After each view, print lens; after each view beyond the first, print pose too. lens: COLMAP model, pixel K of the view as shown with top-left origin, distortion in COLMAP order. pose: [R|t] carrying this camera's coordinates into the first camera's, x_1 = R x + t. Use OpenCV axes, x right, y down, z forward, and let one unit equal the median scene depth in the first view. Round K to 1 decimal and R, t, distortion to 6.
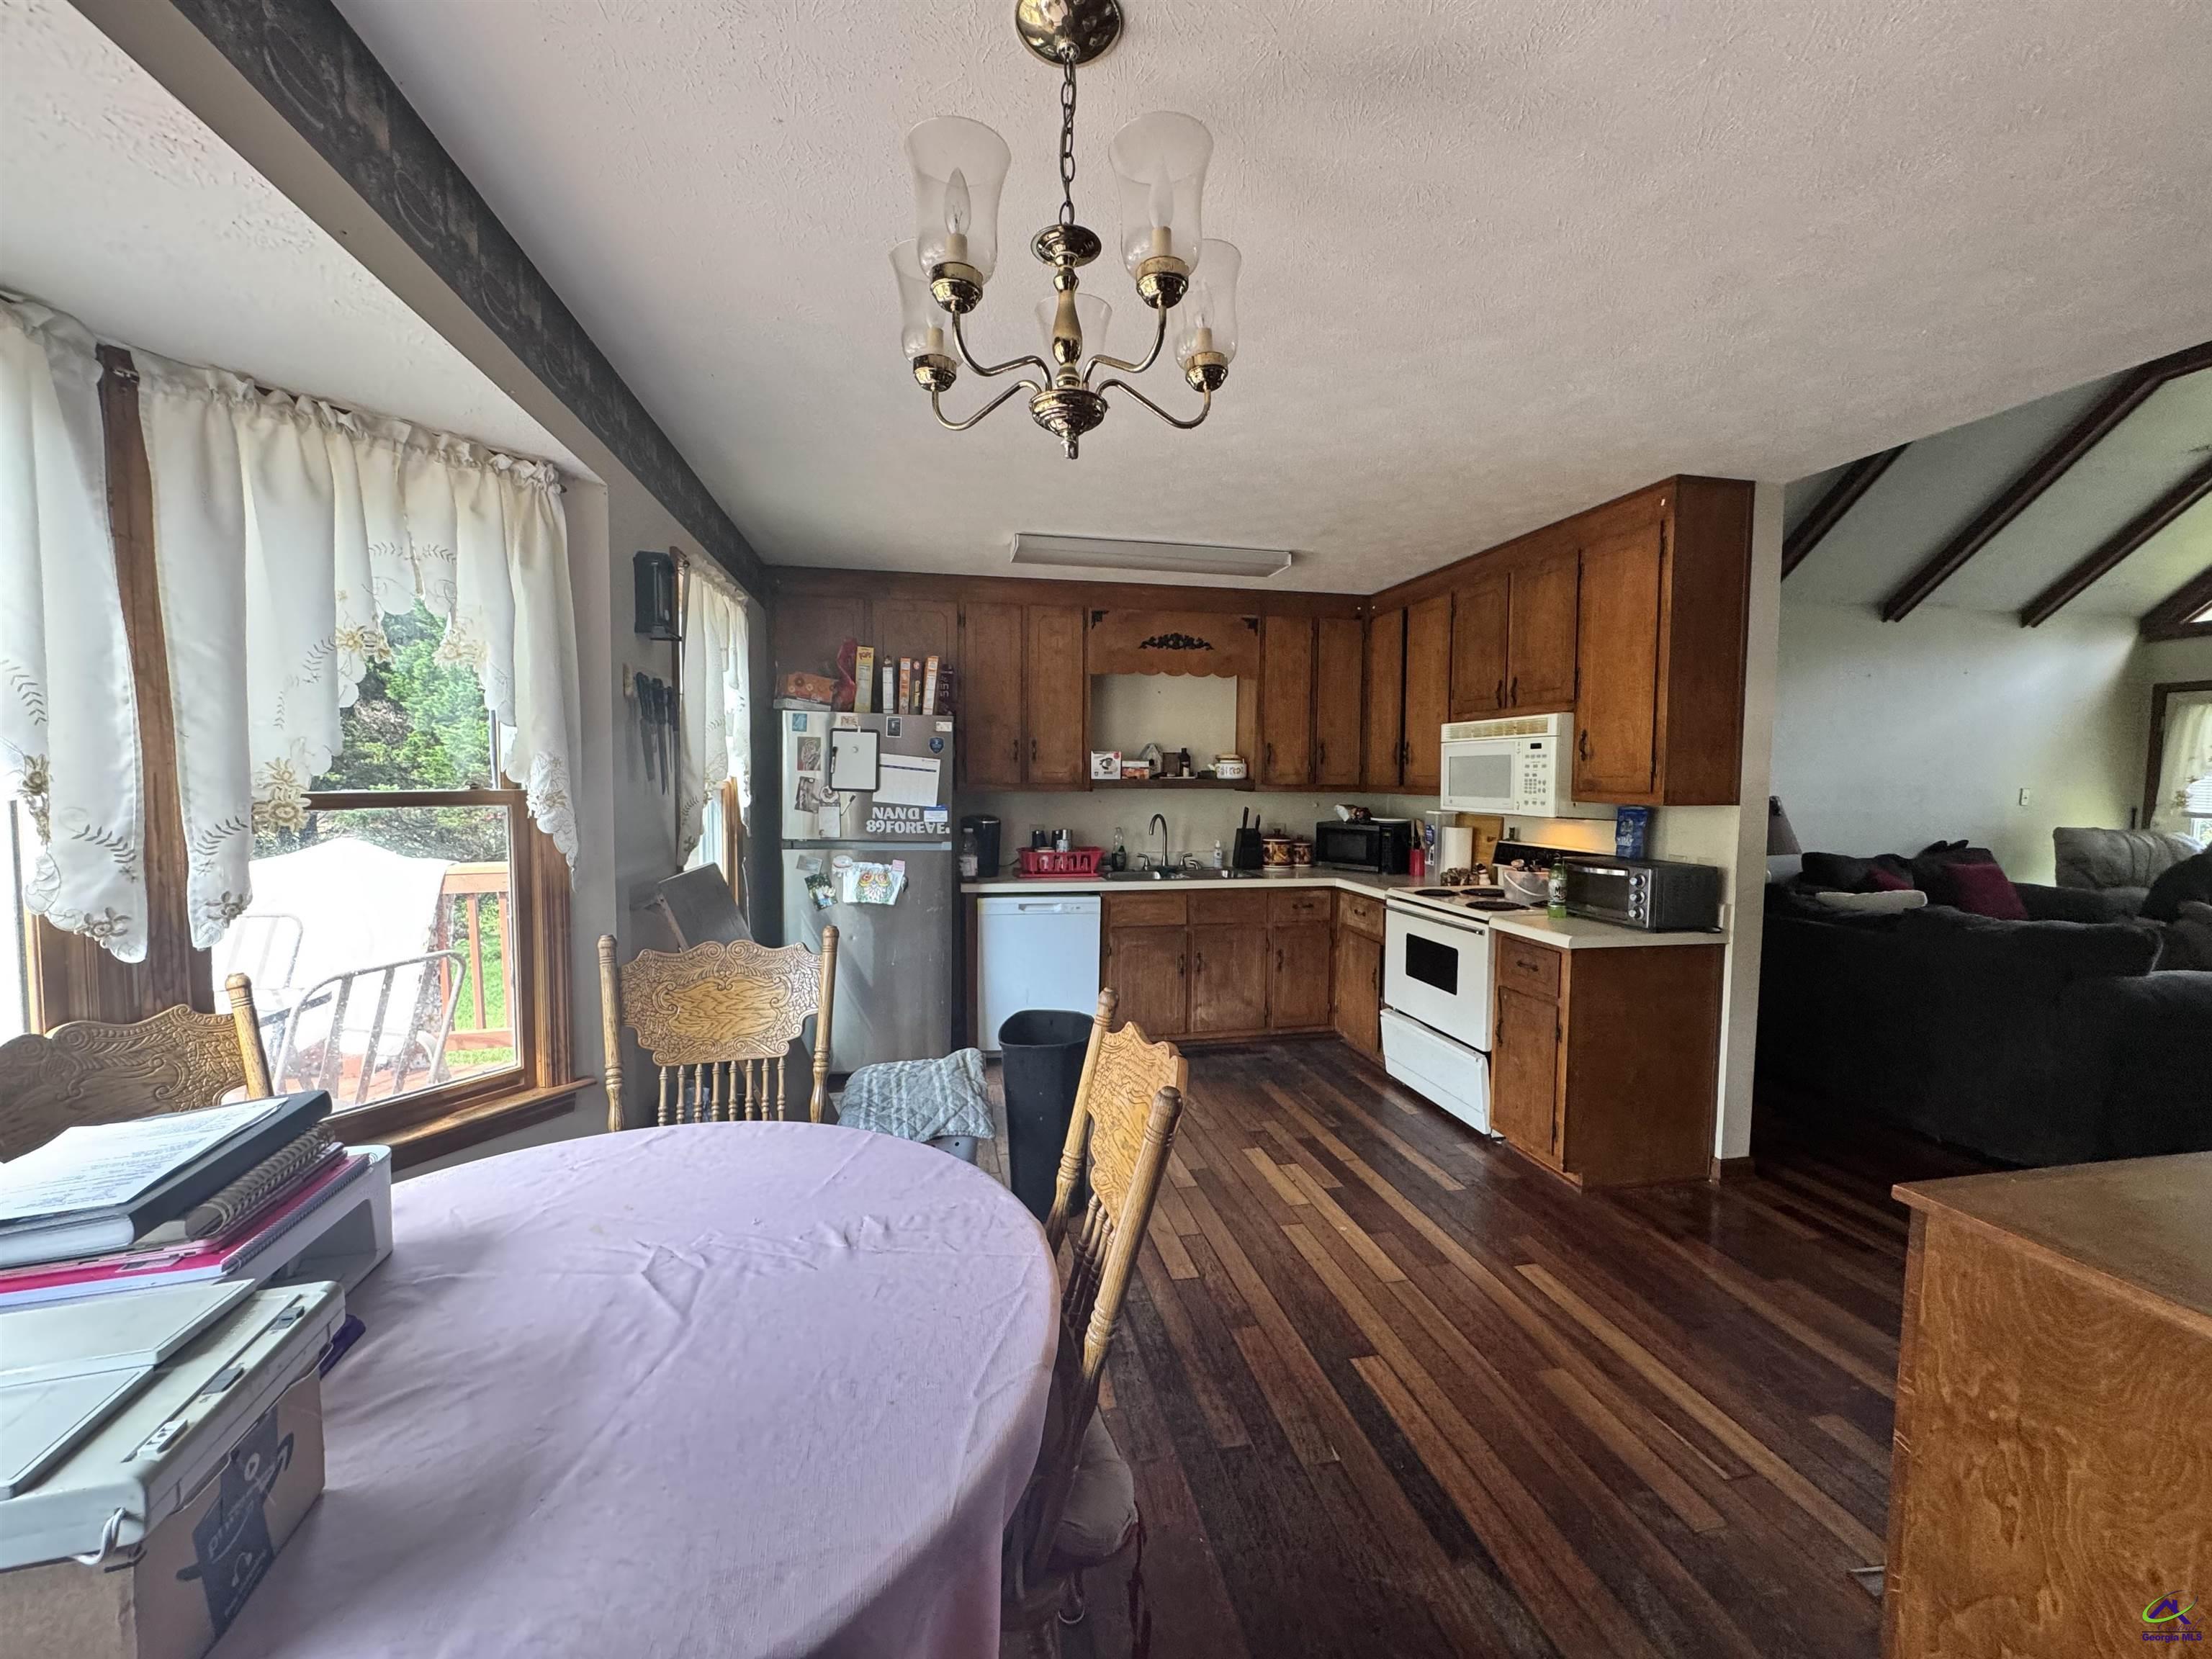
lens RADIAL K [[885.3, 0, 1103.6], [0, 885.3, 827.7], [0, 0, 1]] dist [-0.001162, 0.000555]
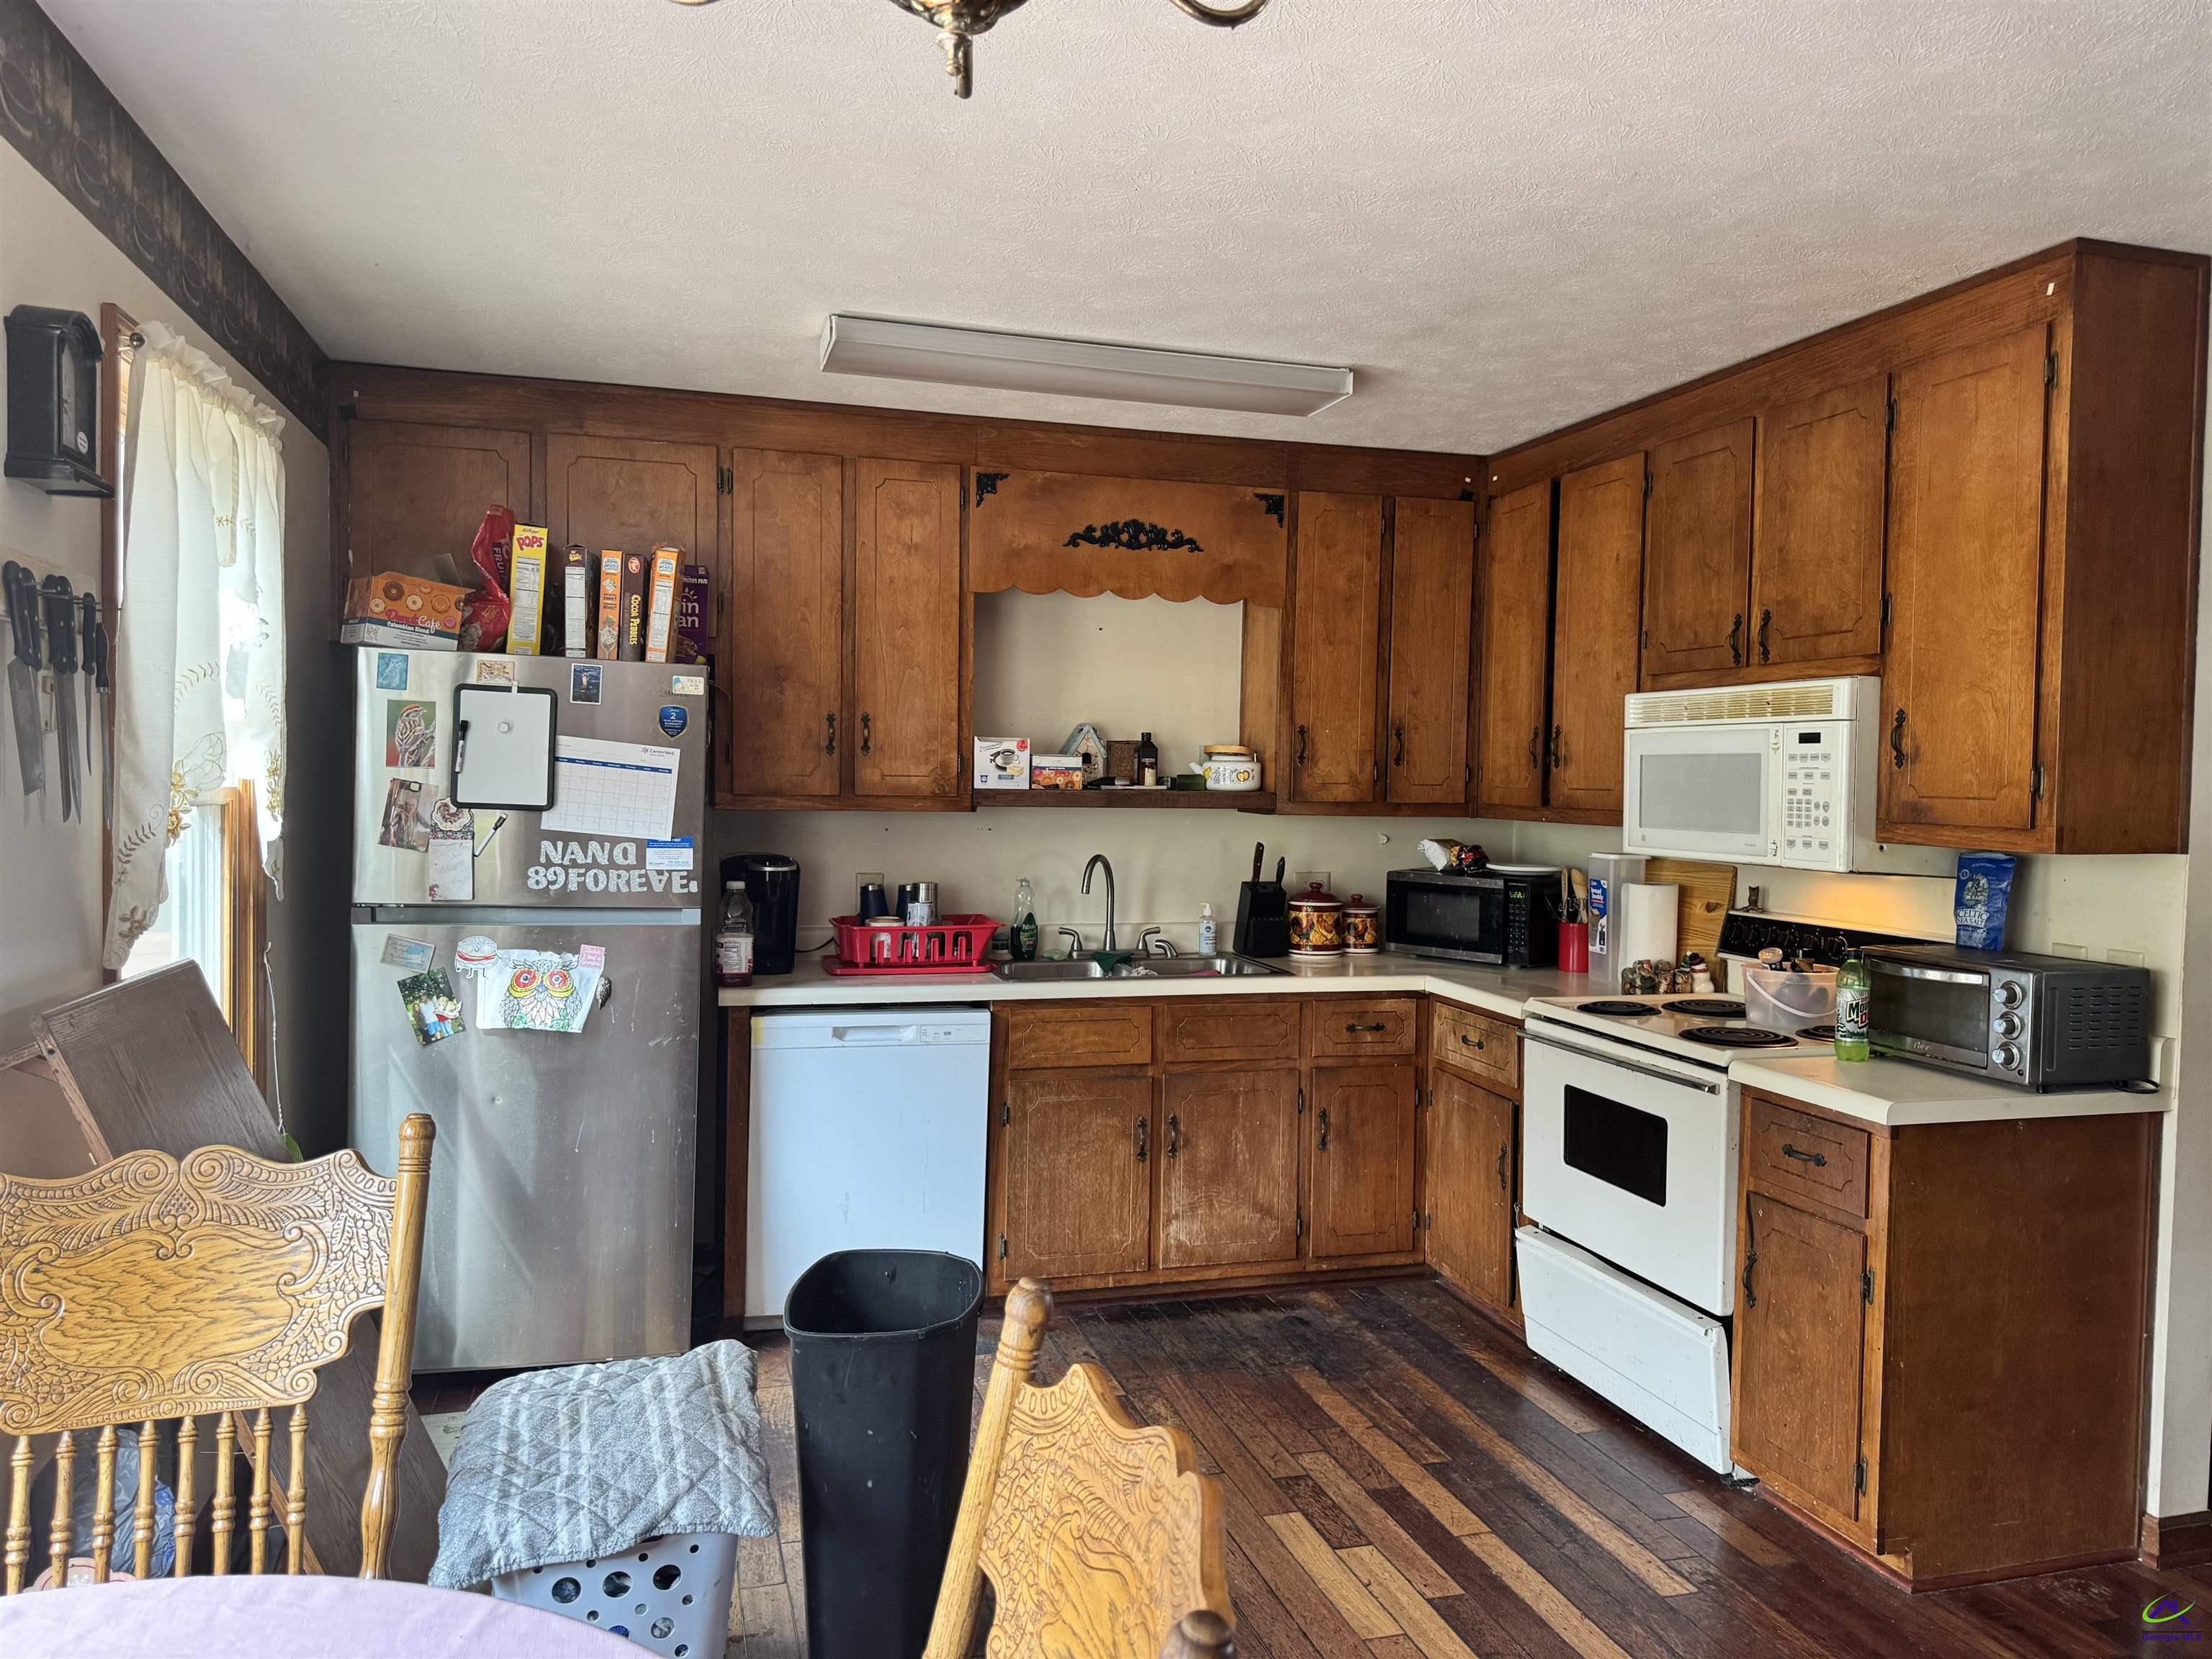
lens RADIAL K [[1529.4, 0, 1111.8], [0, 1529.4, 828.7], [0, 0, 1]] dist [0.114541, -0.160542]
pose [[0.996540, 0.007797, 0.082753, -0.008483], [-0.005984, 0.999737, -0.022129, -0.012748], [-0.082904, 0.021557, 0.996324, 0.088701]]
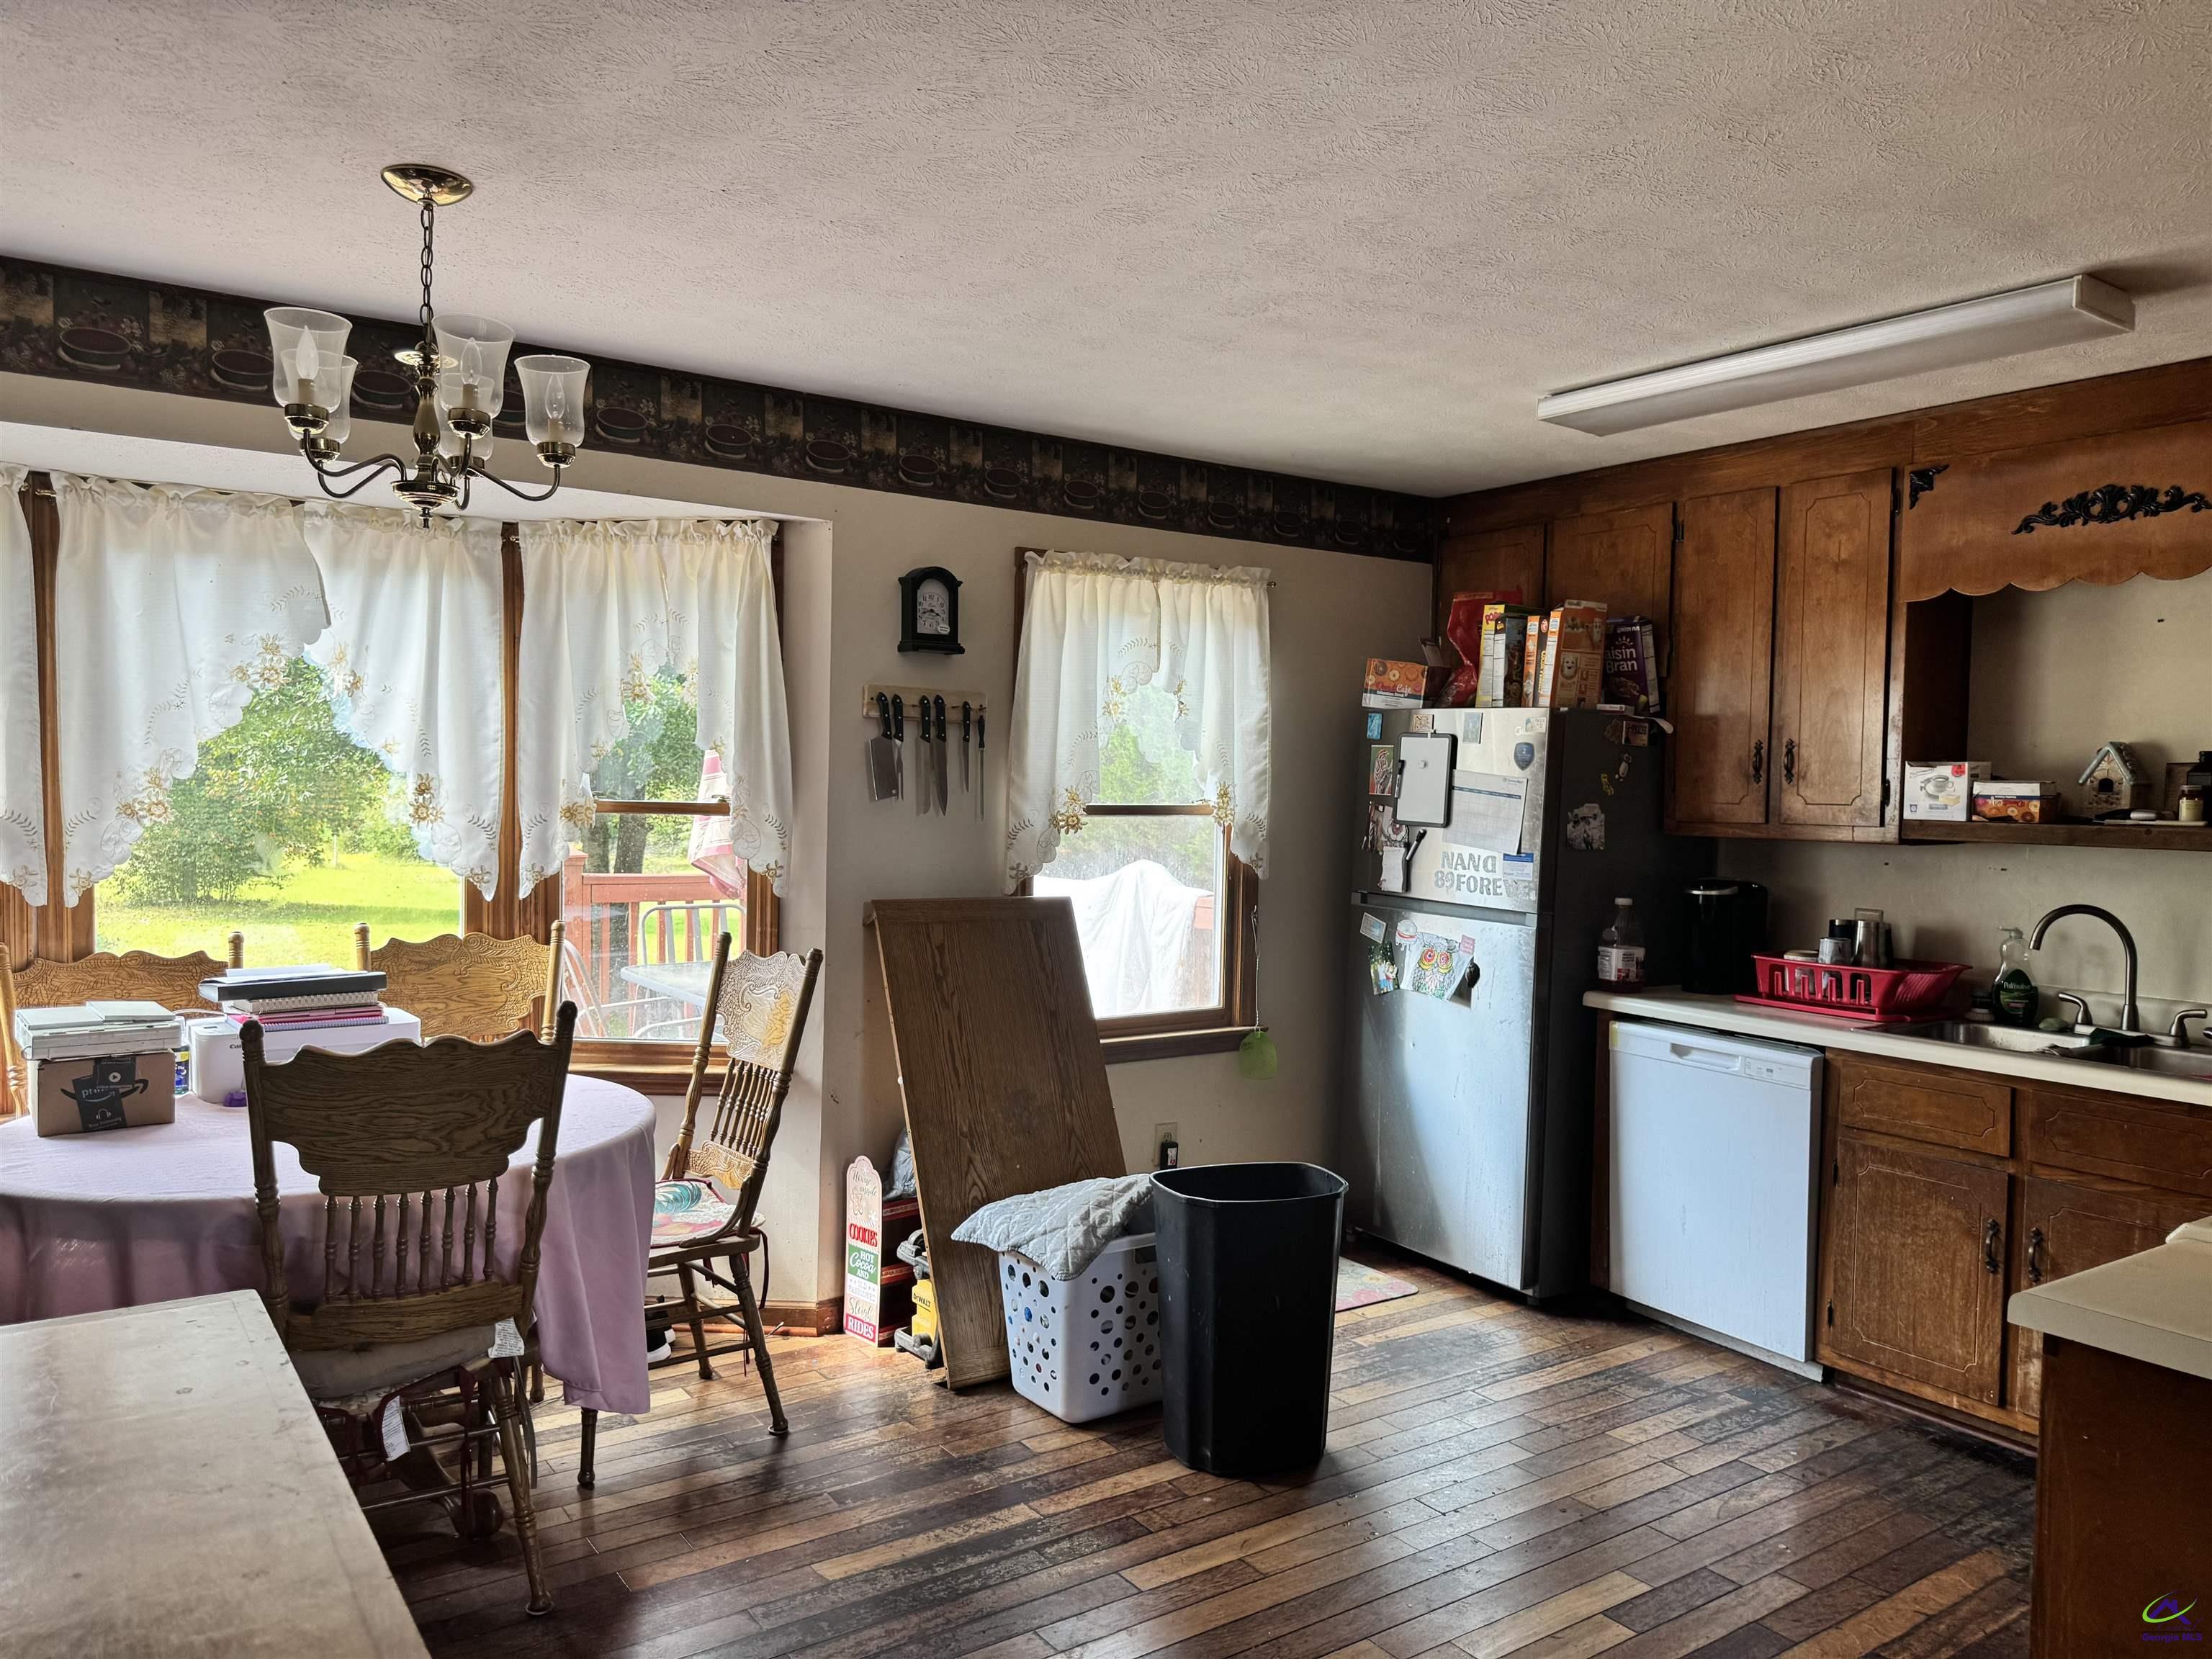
lens RADIAL K [[1533.5, 0, 1108.4], [0, 1533.5, 844.5], [0, 0, 1]] dist [-0.000377, -0.046861]
pose [[0.389548, 0.035247, -0.920332, 0.686001], [-0.072597, 0.997333, 0.007468, -0.019035], [0.918141, 0.063904, 0.391068, 0.332625]]
